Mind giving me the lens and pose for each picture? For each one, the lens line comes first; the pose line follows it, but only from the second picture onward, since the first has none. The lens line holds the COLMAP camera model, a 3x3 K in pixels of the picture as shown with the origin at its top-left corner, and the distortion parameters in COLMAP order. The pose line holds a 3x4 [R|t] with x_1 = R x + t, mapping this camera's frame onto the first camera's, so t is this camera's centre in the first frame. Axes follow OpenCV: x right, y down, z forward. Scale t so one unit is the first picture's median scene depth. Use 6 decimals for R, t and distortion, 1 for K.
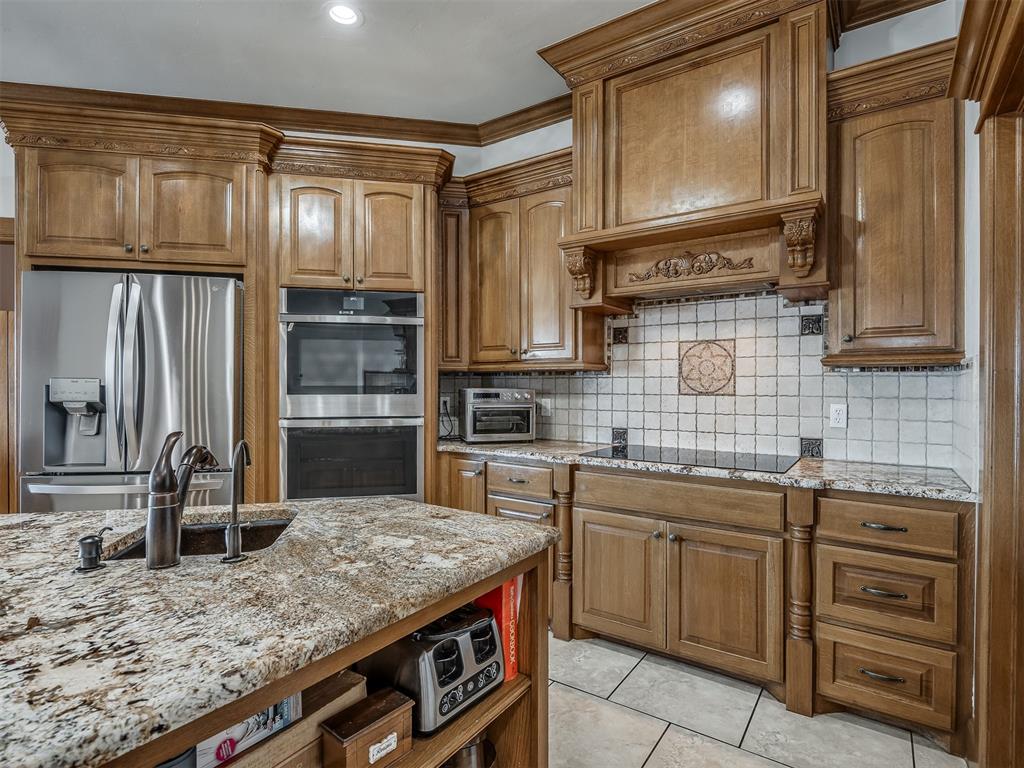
lens RADIAL K [[534.7, 0, 518.6], [0, 534.7, 384.7], [0, 0, 1]] dist [0.004315, 0.000678]
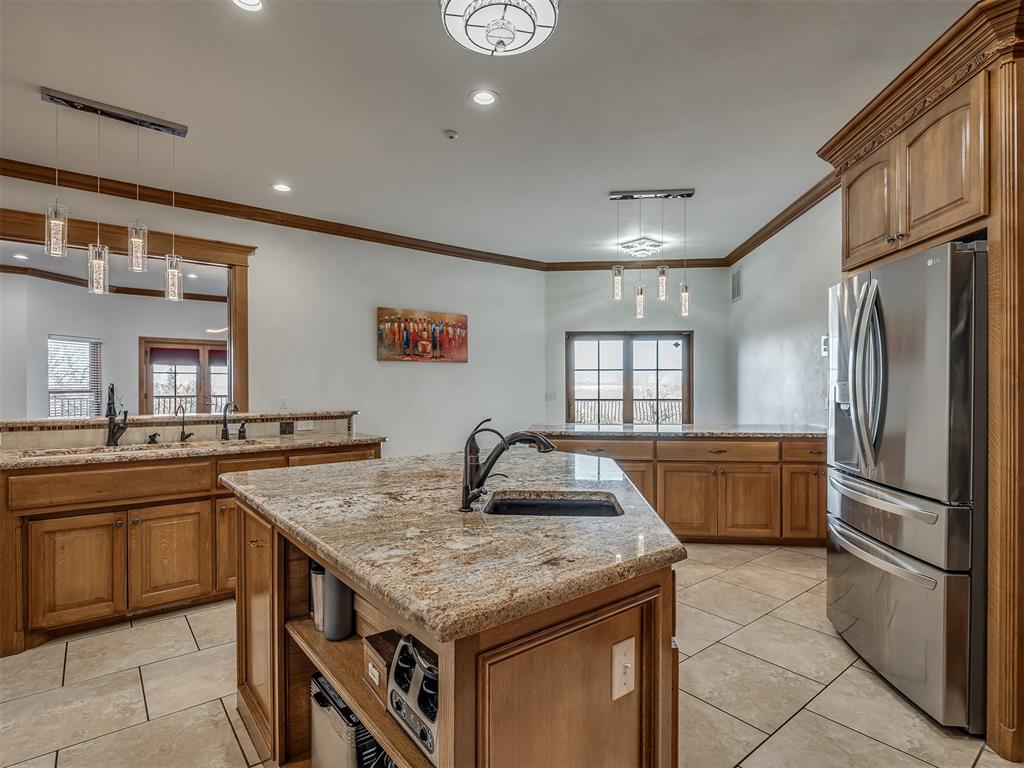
lens RADIAL K [[534.7, 0, 518.3], [0, 534.7, 381.9], [0, 0, 1]] dist [0.004315, 0.000678]
pose [[-0.274837, -0.004404, -0.961481, 0.704484], [-0.008738, 0.999960, -0.002083, -0.005036], [0.961451, 0.007829, -0.274864, 1.371442]]
